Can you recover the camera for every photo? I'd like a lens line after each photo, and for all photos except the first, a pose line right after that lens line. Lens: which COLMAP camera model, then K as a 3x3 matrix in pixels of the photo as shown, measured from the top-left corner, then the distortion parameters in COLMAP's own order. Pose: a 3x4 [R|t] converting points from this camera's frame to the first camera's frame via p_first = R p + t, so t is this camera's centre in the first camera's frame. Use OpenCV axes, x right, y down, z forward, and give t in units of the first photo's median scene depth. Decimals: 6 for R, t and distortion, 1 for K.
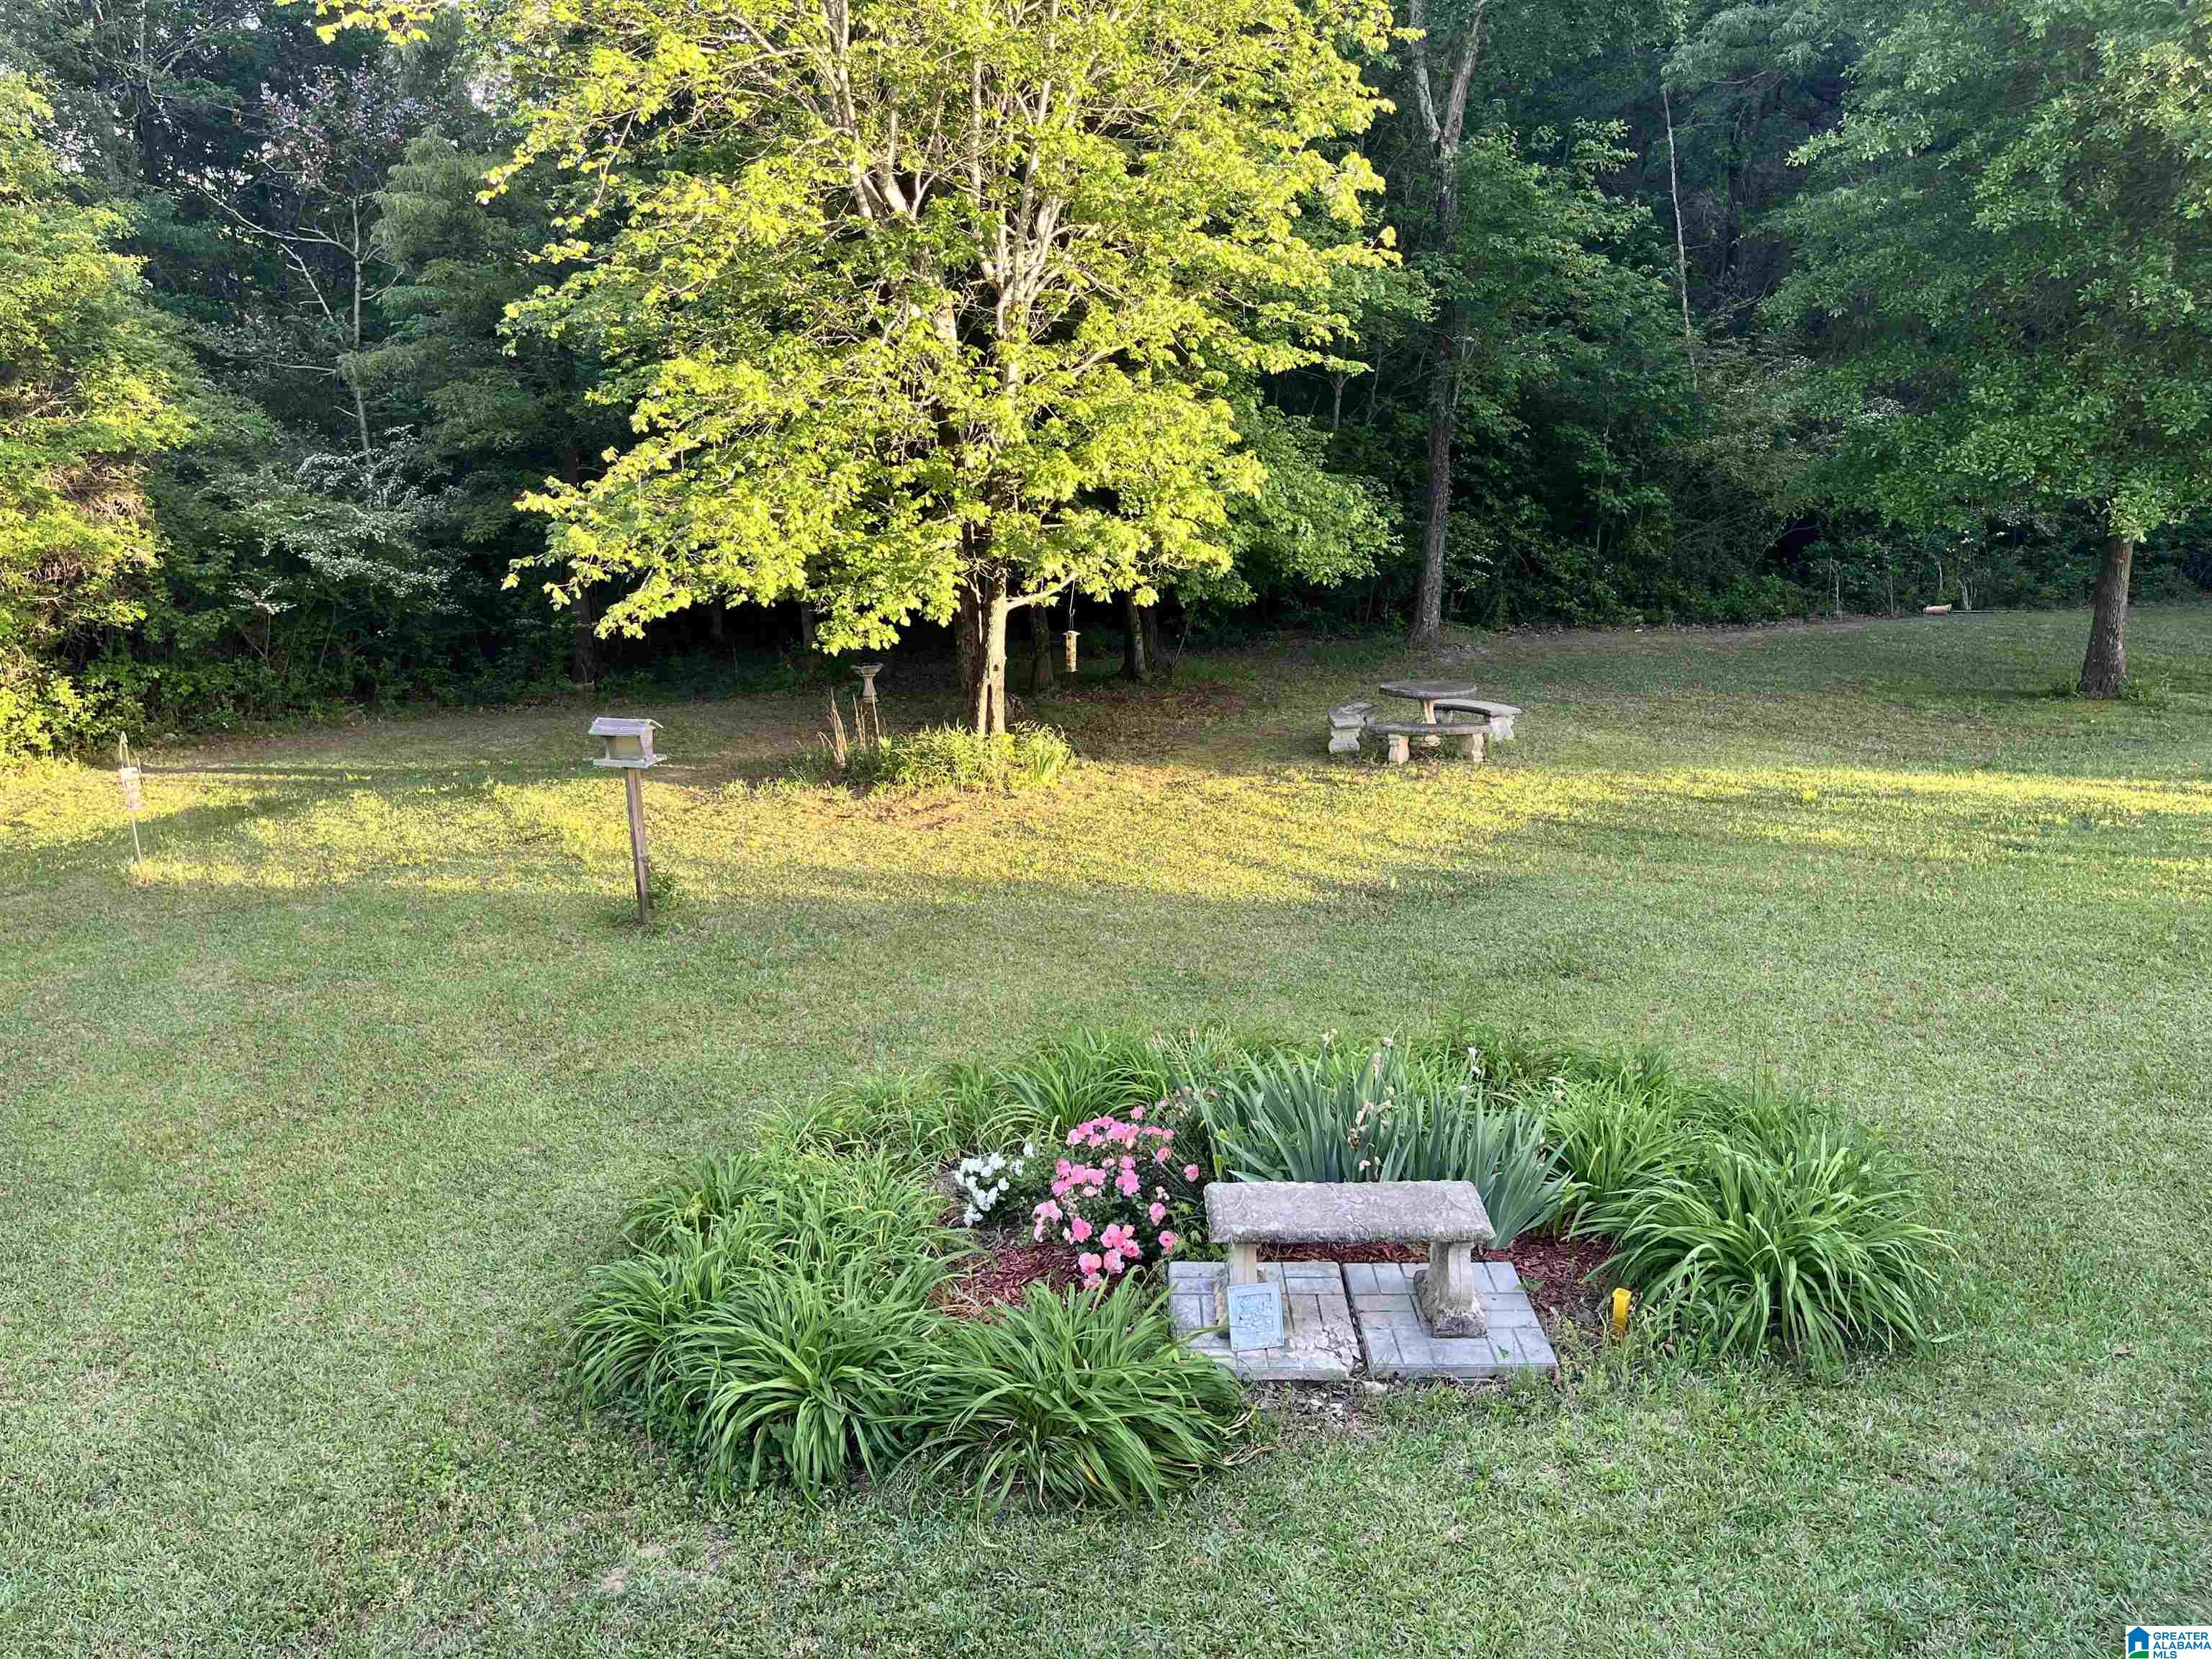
lens RADIAL K [[1679.7, 0, 1103.6], [0, 1679.7, 838.7], [0, 0, 1]] dist [0.039989, -0.057666]
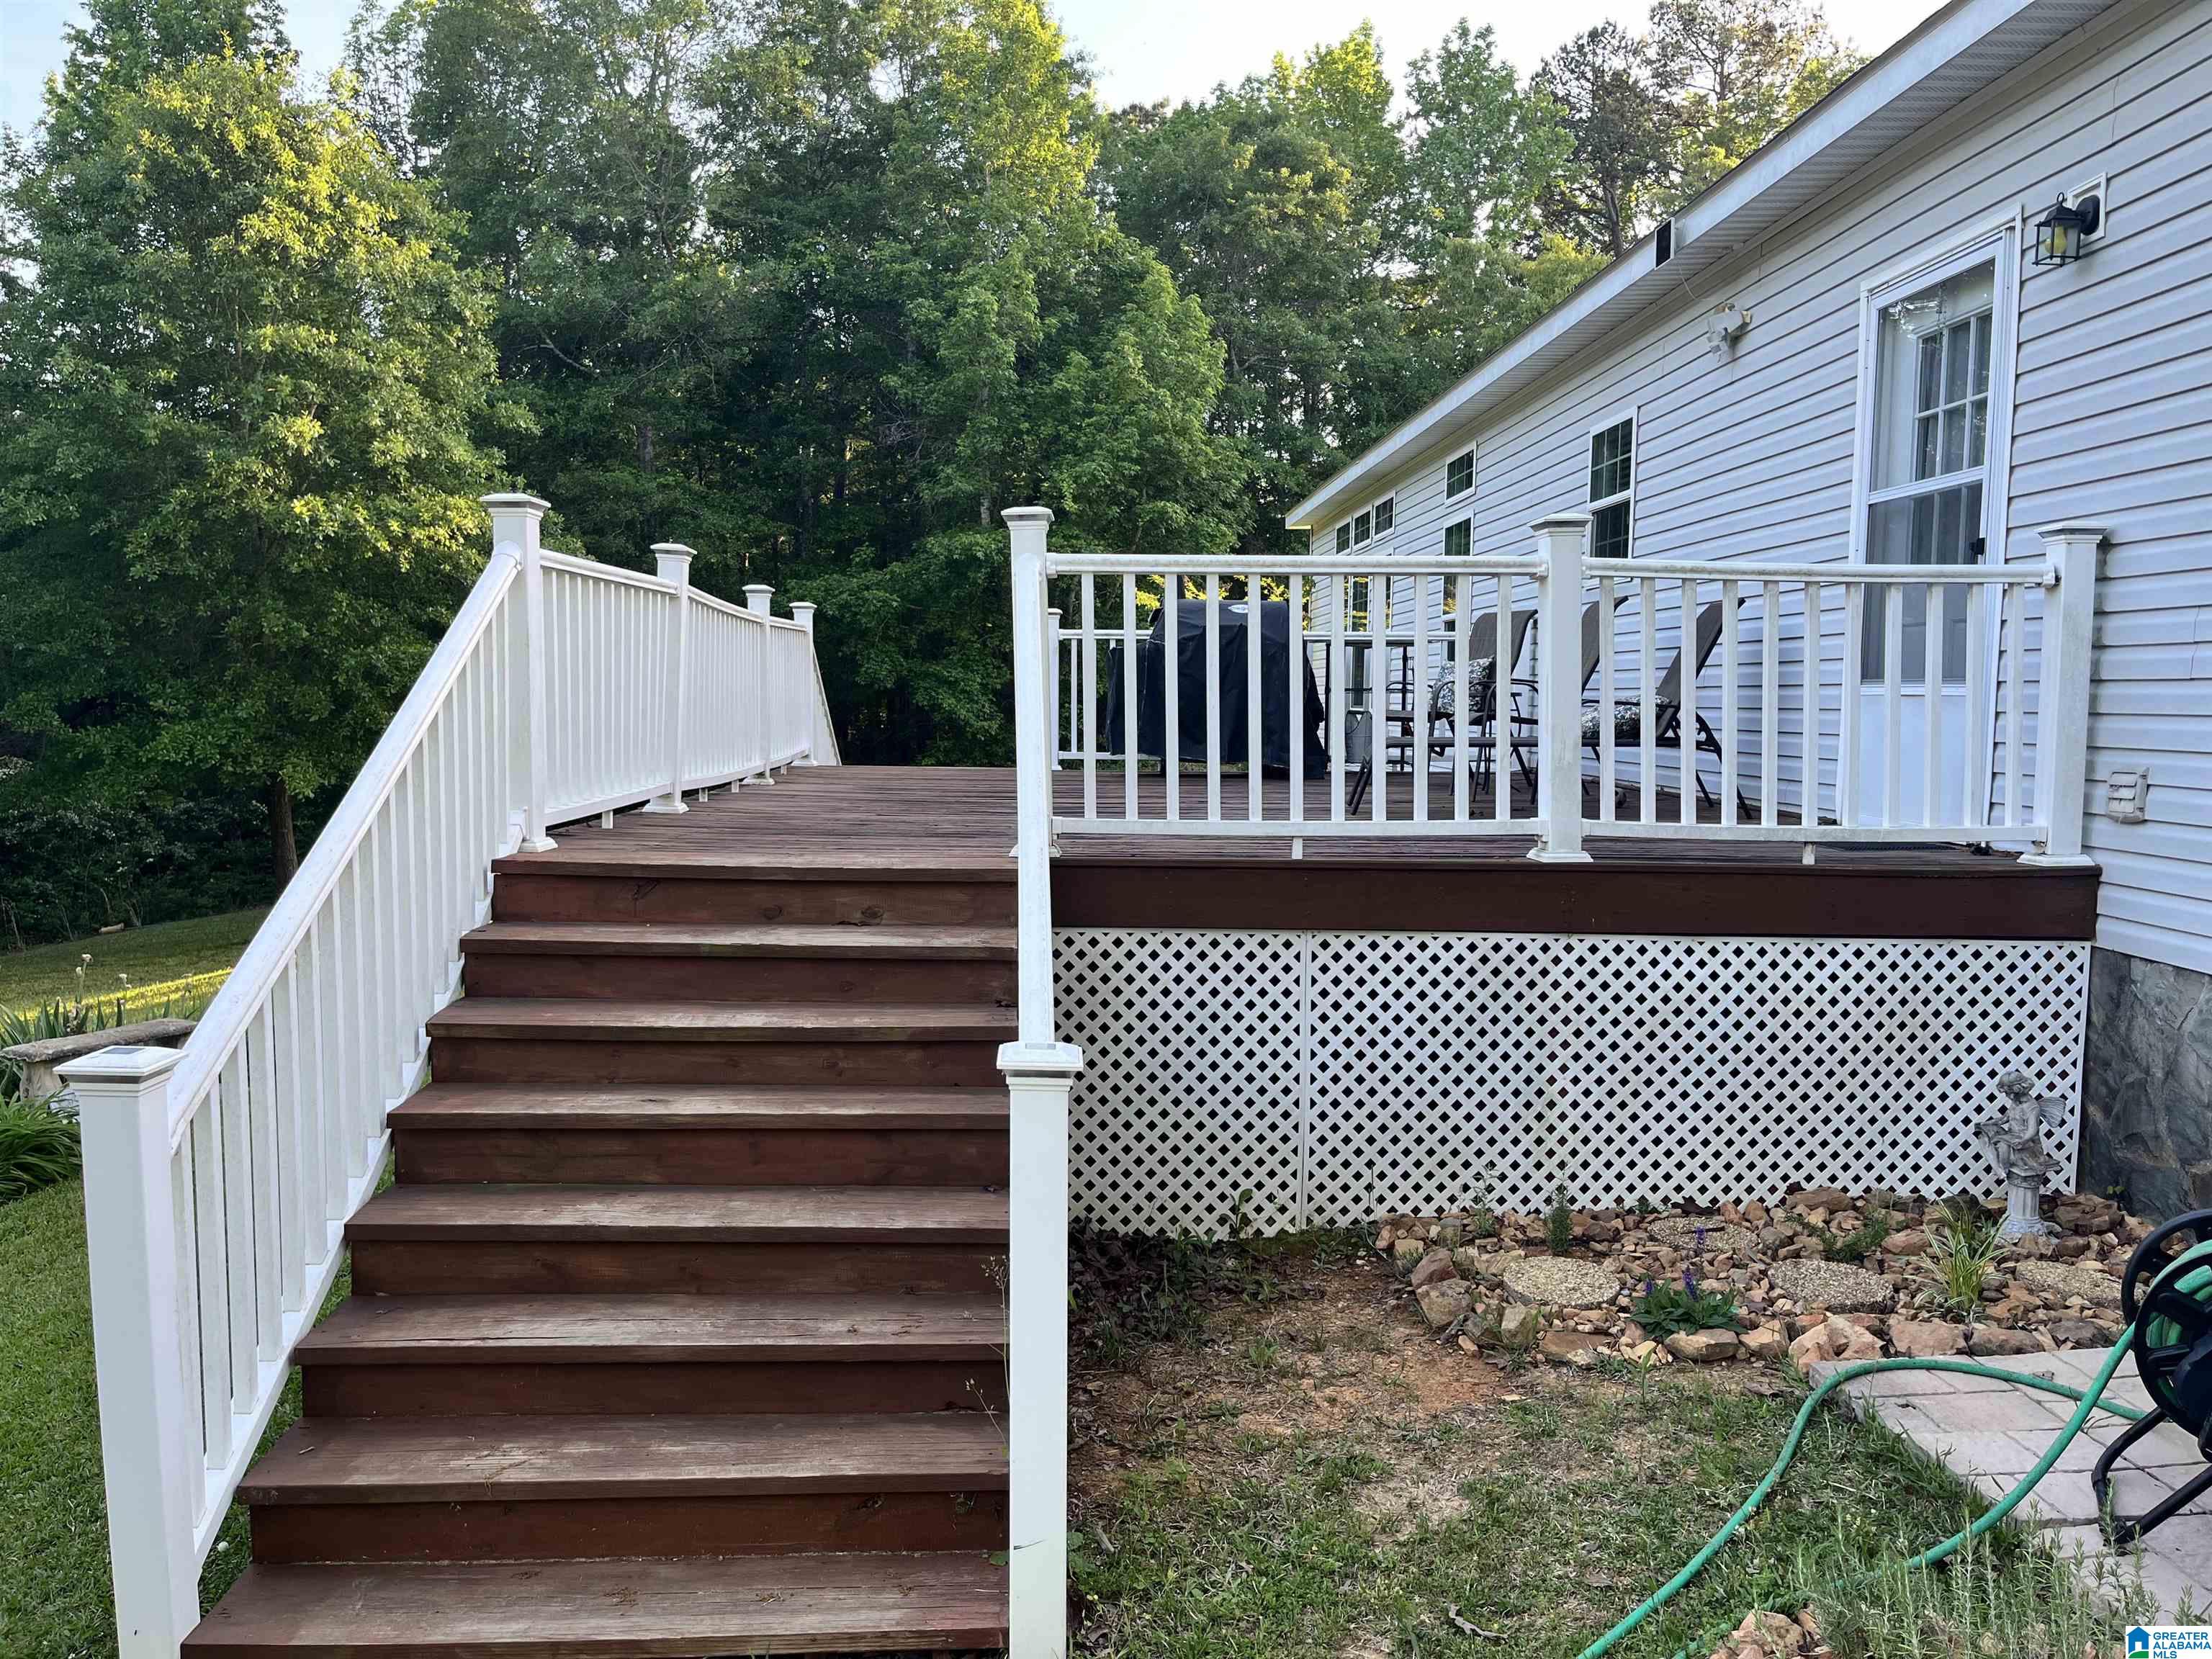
lens RADIAL K [[1679.7, 0, 1106.6], [0, 1679.7, 839.4], [0, 0, 1]] dist [0.039989, -0.057666]
pose [[0.503788, -0.078392, 0.860263, -0.223978], [0.279018, 0.957260, -0.076167, 0.129144], [-0.817525, 0.278401, 0.504129, -0.197525]]
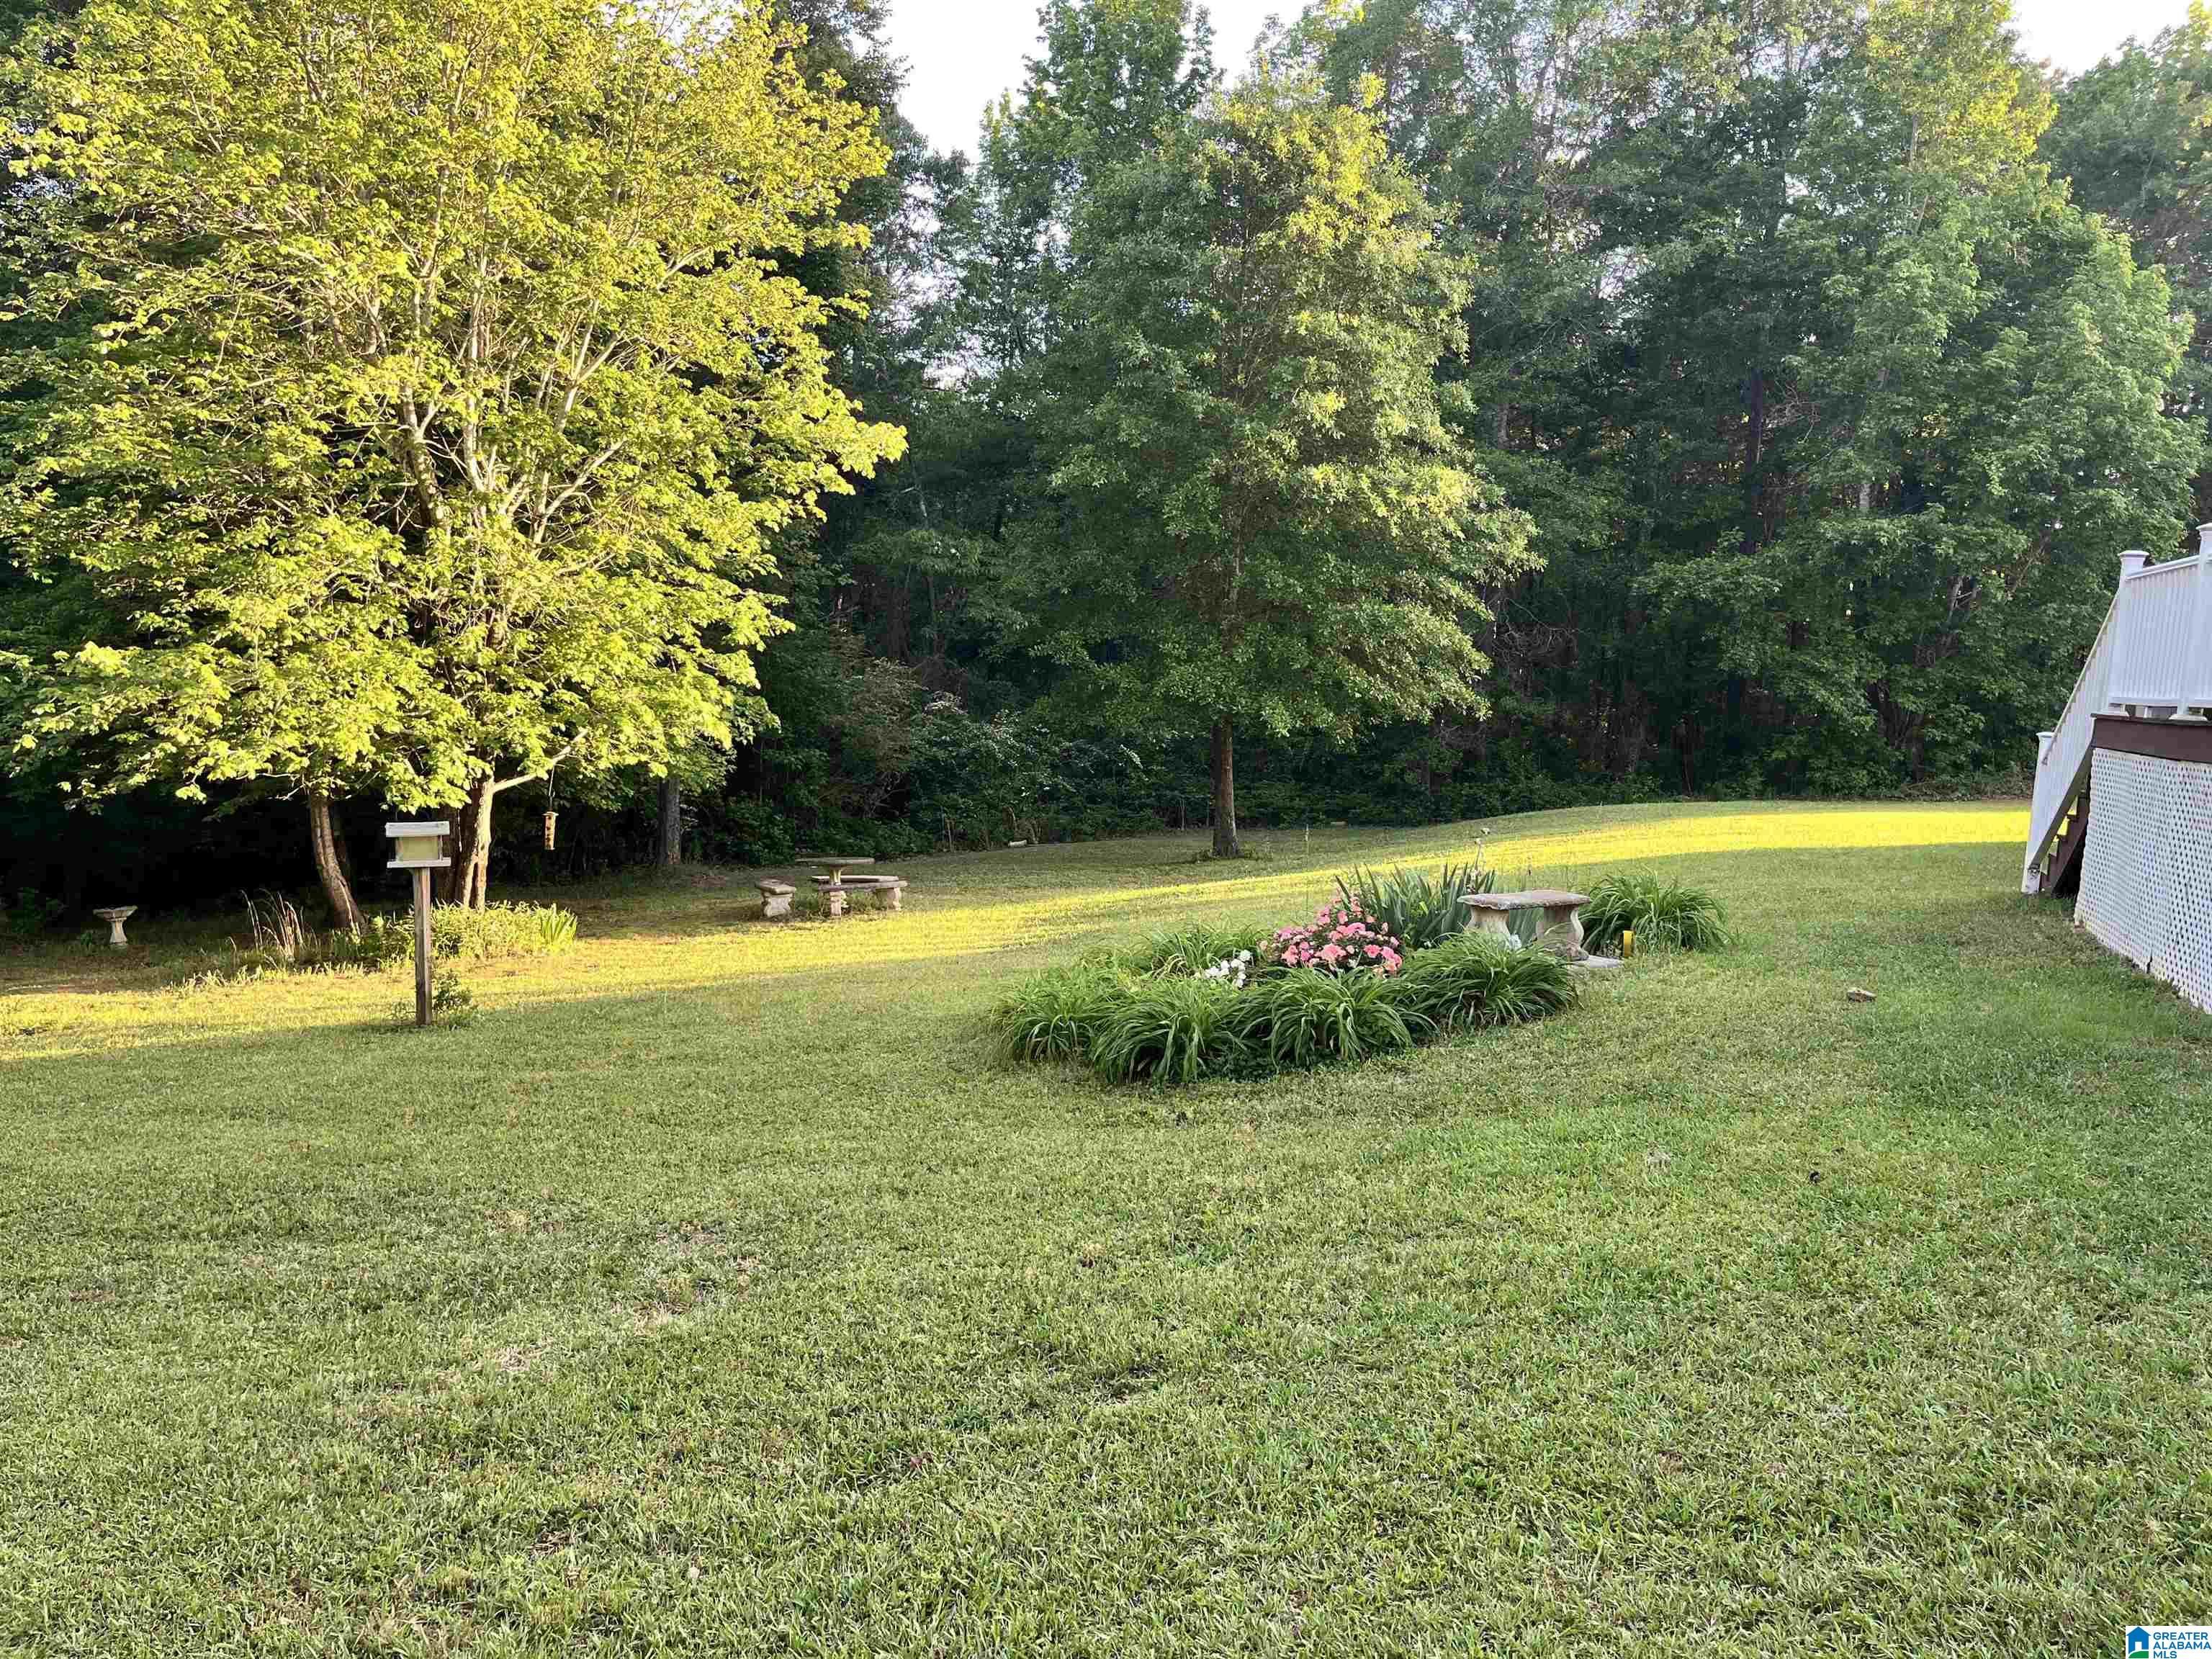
lens RADIAL K [[1679.7, 0, 1105.0], [0, 1679.7, 834.0], [0, 0, 1]] dist [0.039989, -0.057666]
pose [[0.785718, -0.015611, 0.618388, -0.418412], [0.142412, 0.977393, -0.156273, 0.112890], [-0.601968, 0.210853, 0.770179, -0.053279]]
